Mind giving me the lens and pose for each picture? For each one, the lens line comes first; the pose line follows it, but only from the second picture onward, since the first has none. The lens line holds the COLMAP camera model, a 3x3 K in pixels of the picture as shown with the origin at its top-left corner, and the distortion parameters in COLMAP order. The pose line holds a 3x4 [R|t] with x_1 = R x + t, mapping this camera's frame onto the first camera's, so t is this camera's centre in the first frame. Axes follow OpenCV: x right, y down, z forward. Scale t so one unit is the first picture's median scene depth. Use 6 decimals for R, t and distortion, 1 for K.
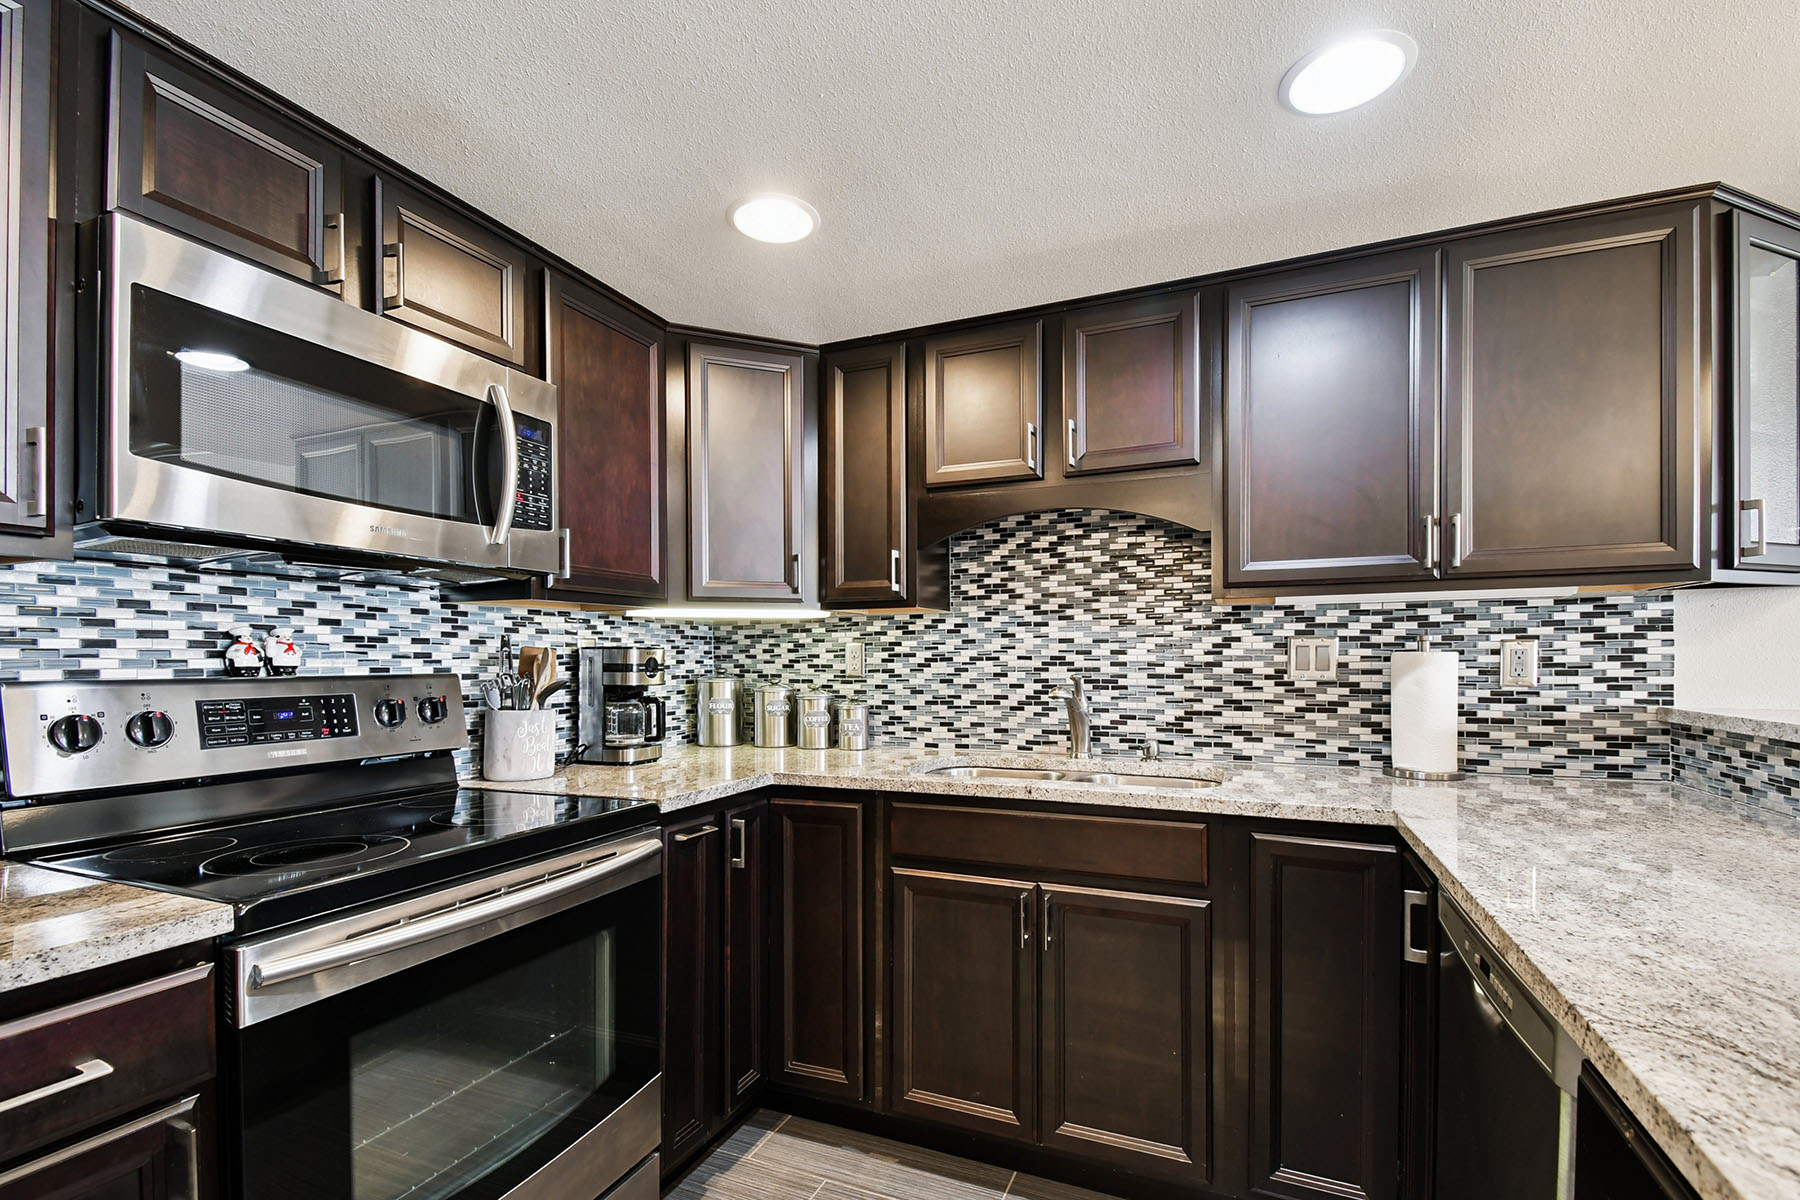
lens RADIAL K [[812.5, 0, 901.4], [0, 812.5, 661.7], [0, 0, 1]] dist [0.030208, -0.016945]
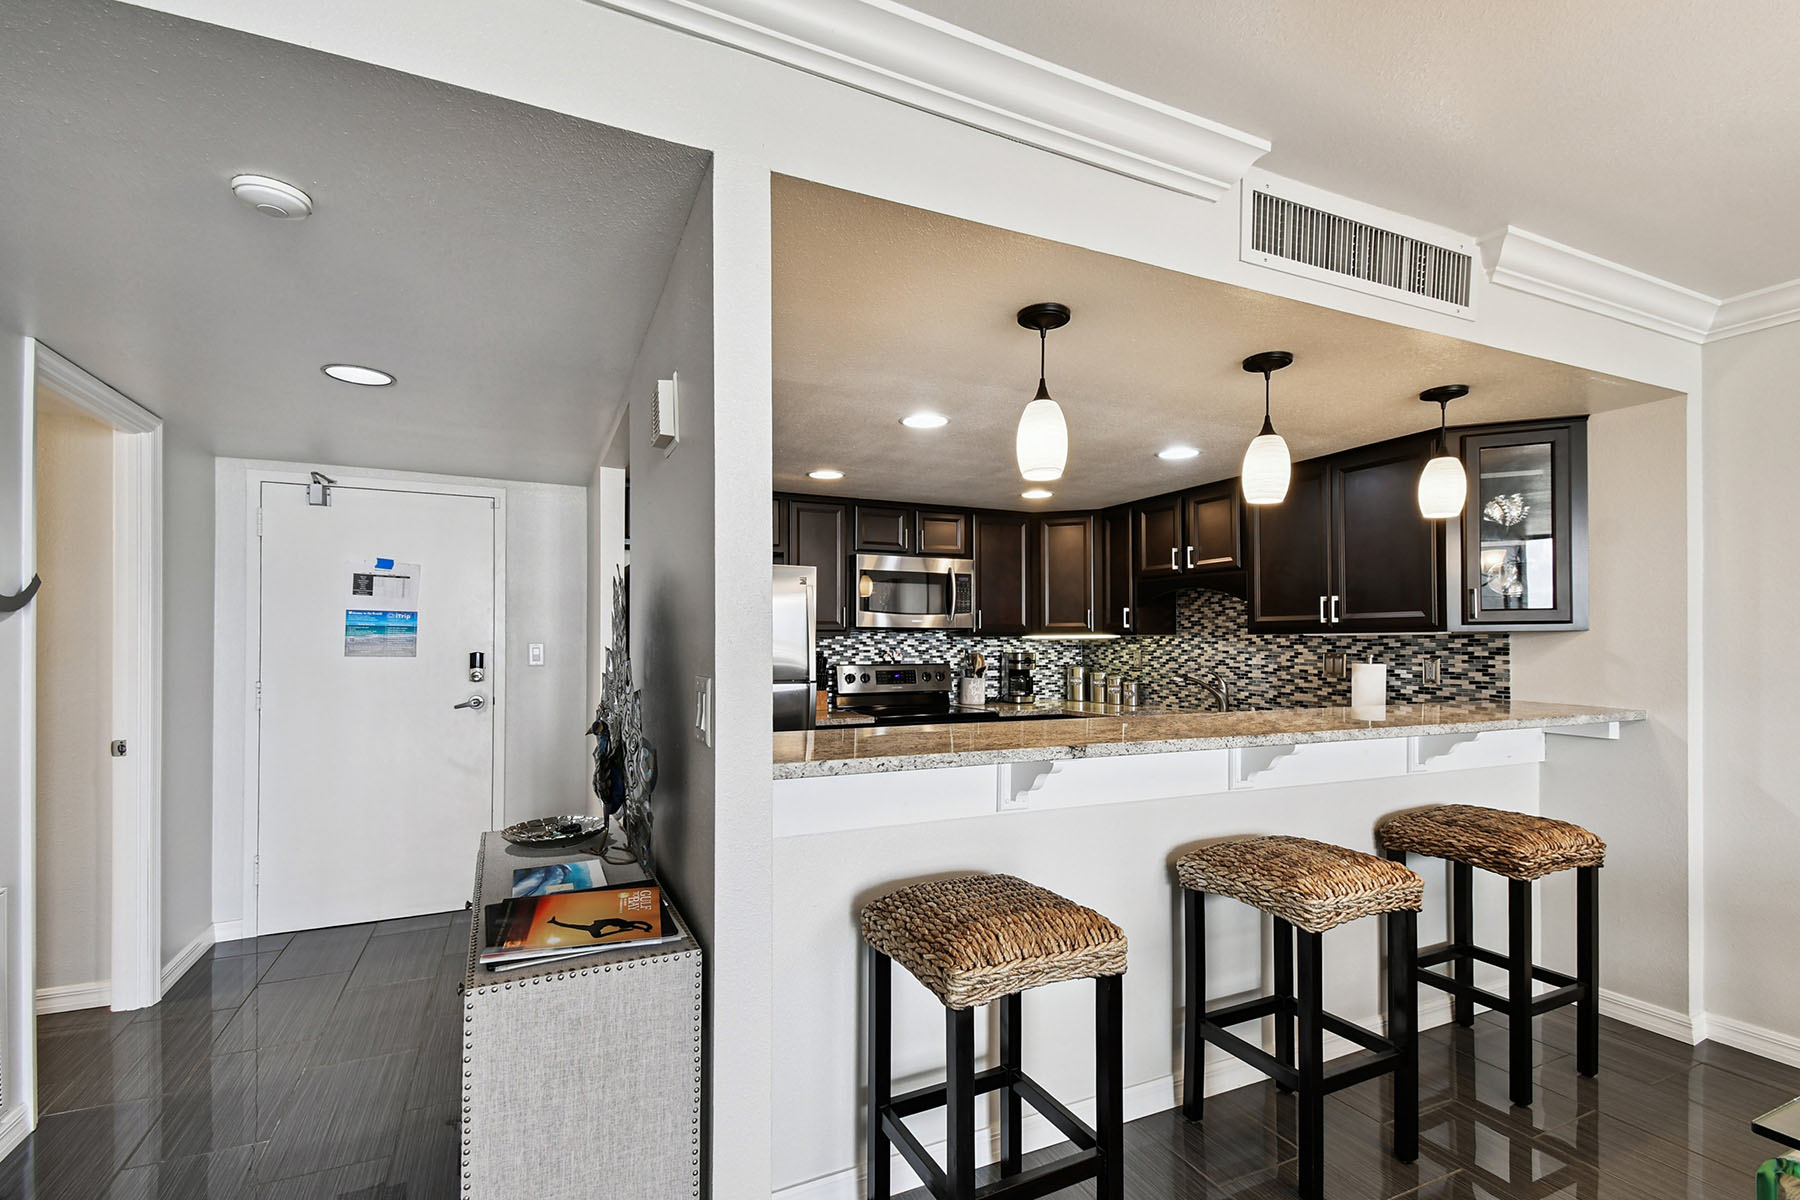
lens RADIAL K [[812.5, 0, 888.1], [0, 812.5, 650.4], [0, 0, 1]] dist [0.030208, -0.016945]
pose [[0.728926, 0.012111, -0.684486, 0.980255], [-0.004571, 0.999907, 0.012824, -0.053178], [0.684578, -0.006219, 0.728914, -0.938065]]
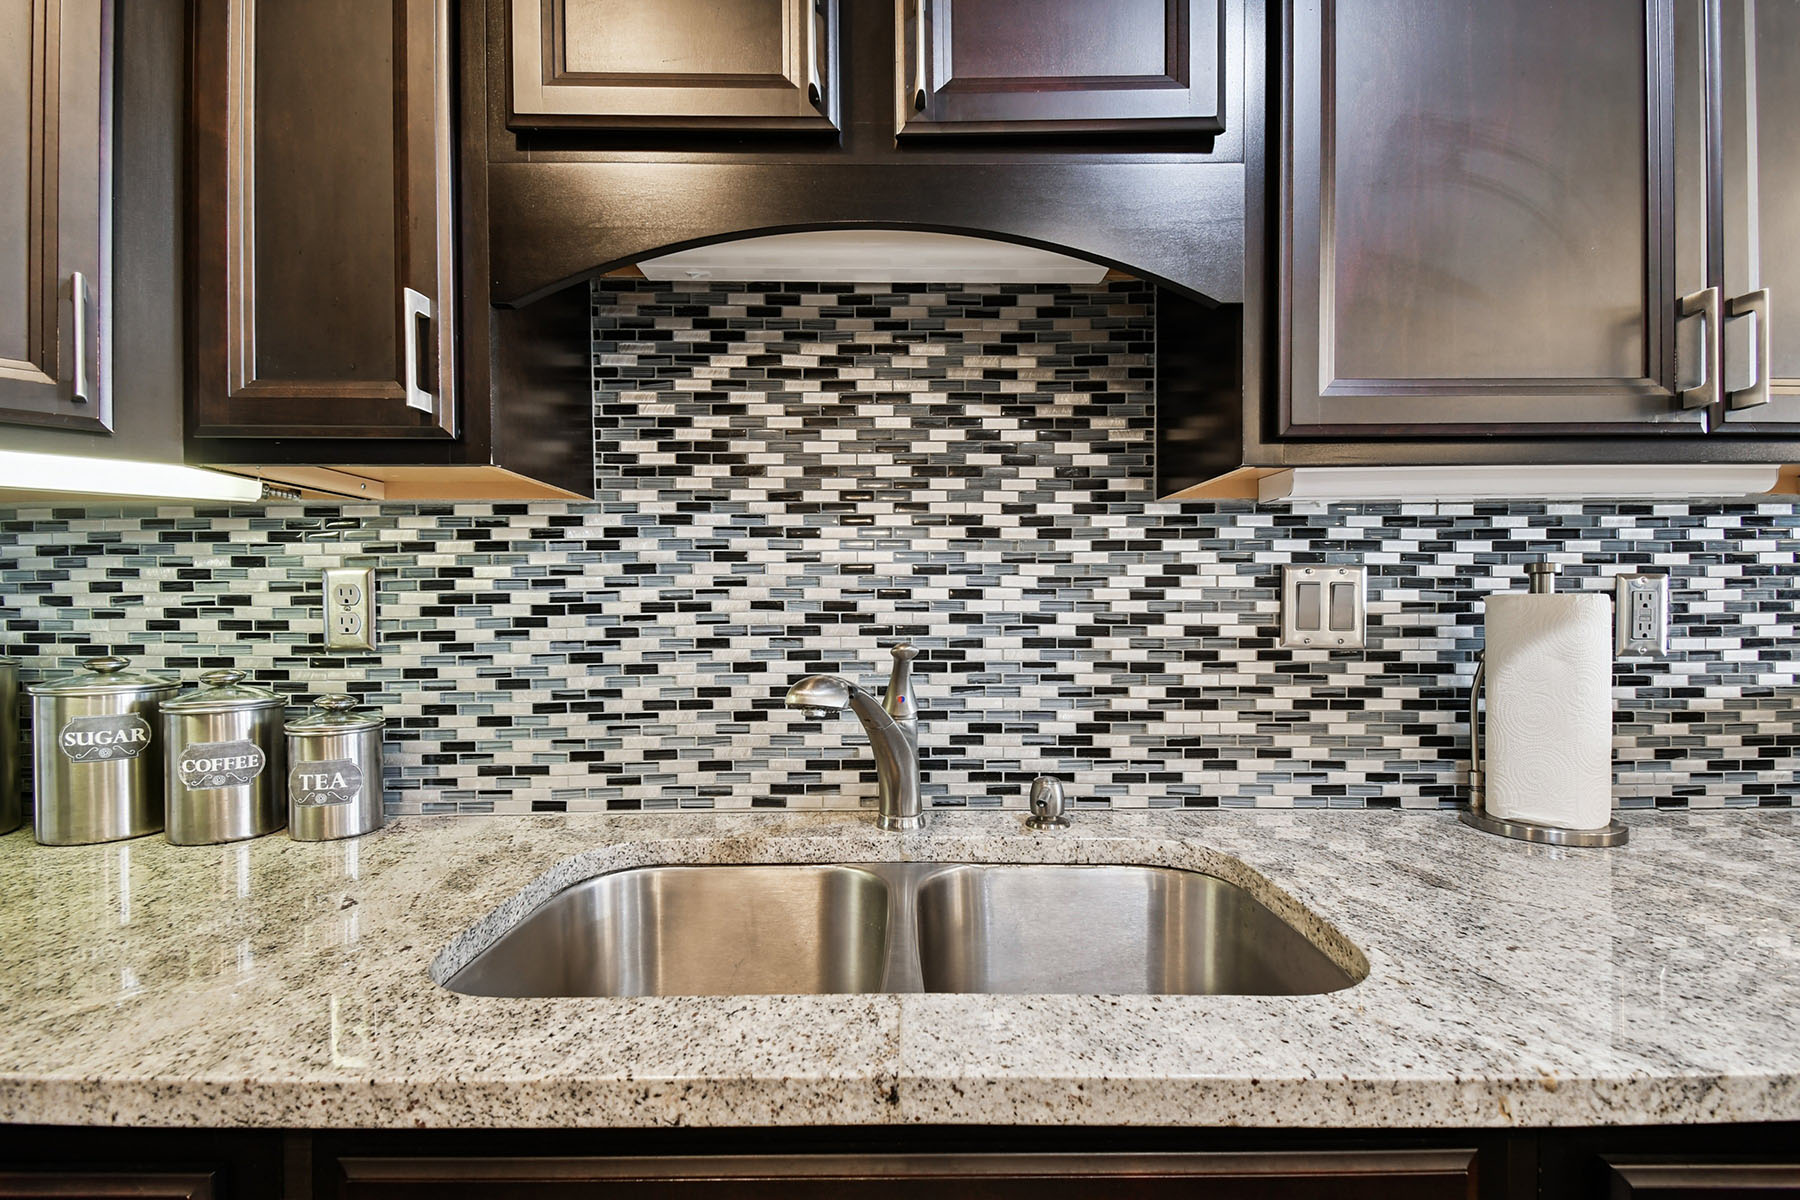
lens RADIAL K [[812.5, 0, 899.3], [0, 812.5, 614.1], [0, 0, 1]] dist [0.030208, -0.016945]
pose [[0.918879, -0.001386, 0.394537, 0.042388], [0.001084, 0.999999, 0.000987, -0.000079], [-0.394538, -0.000479, 0.918879, 0.601423]]
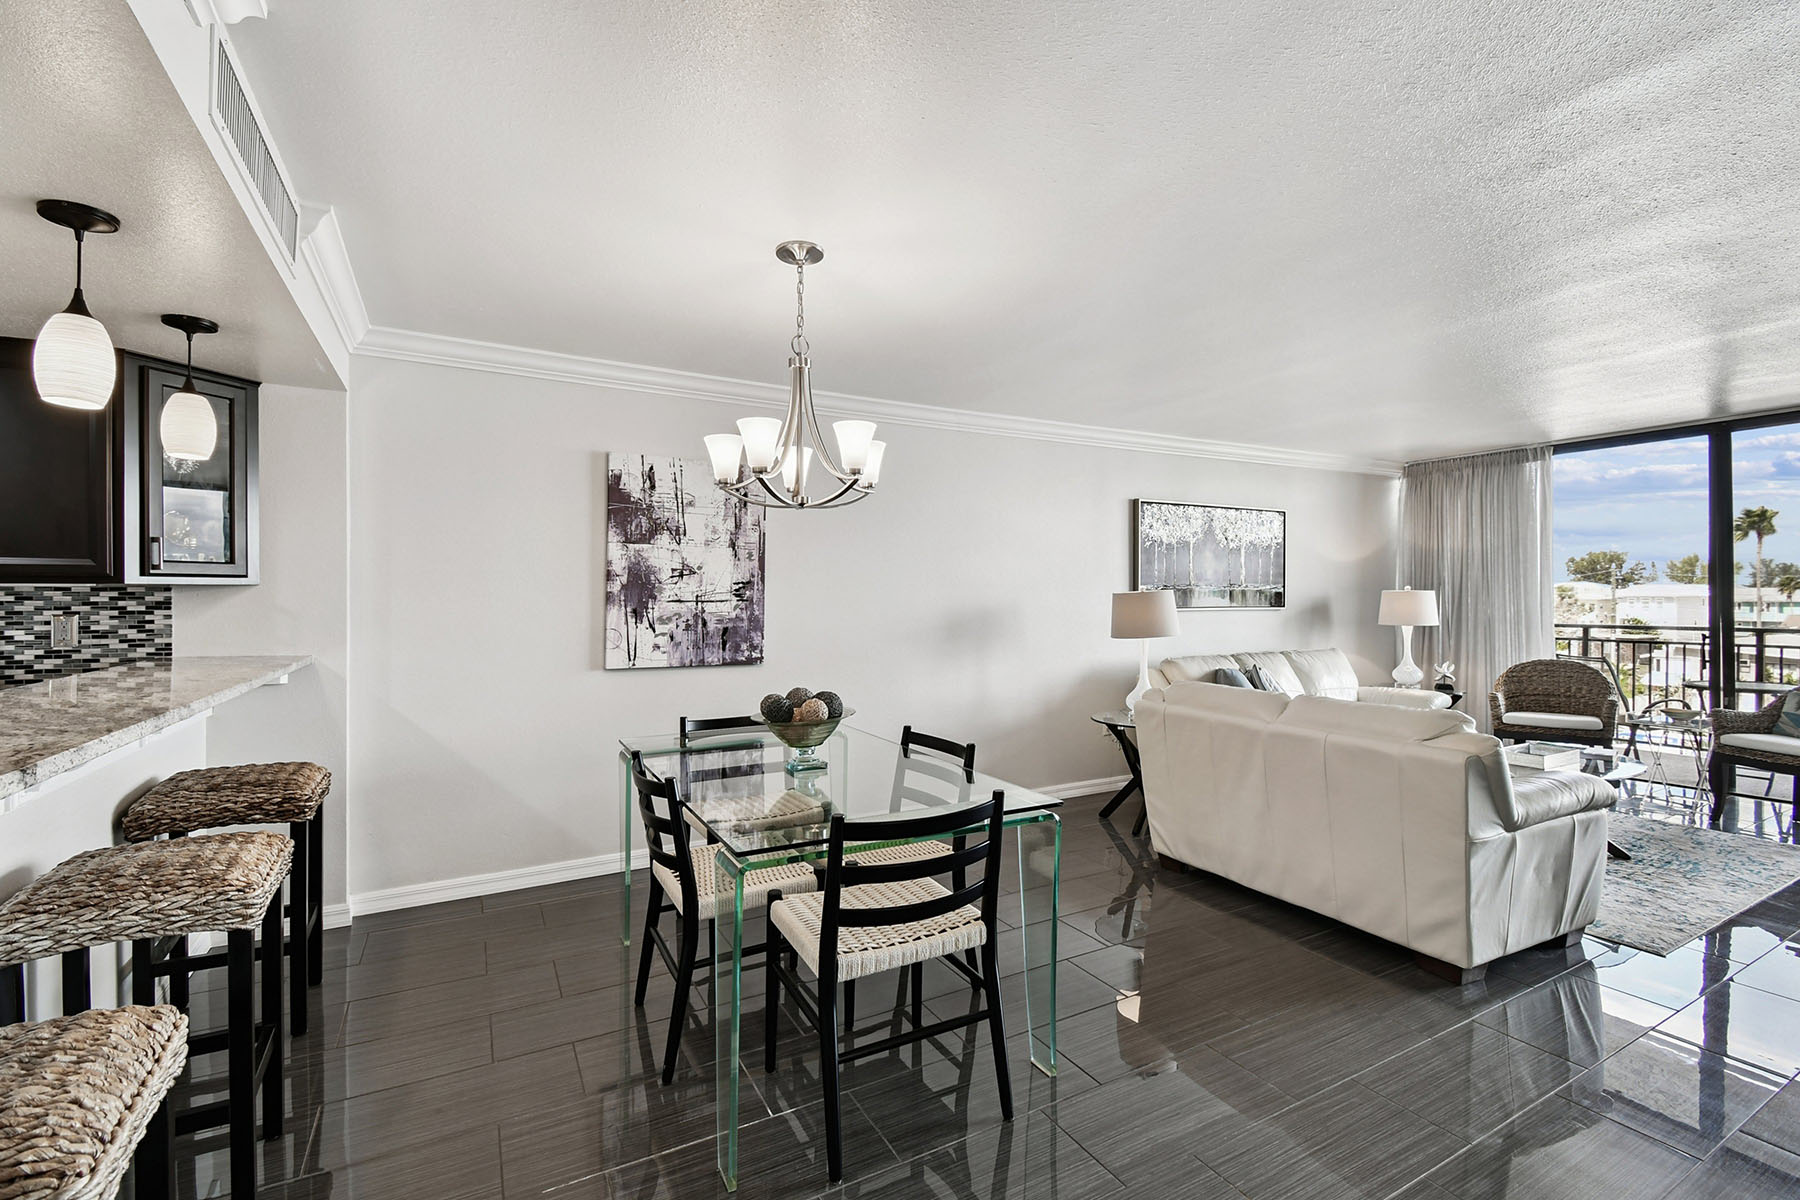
lens RADIAL K [[812.5, 0, 884.2], [0, 812.5, 589.3], [0, 0, 1]] dist [0.030208, -0.016945]
pose [[0.616155, 0.014347, 0.787494, 0.443224], [-0.002146, 0.999861, -0.016538, -0.044938], [-0.787622, 0.008500, 0.616100, -0.921978]]
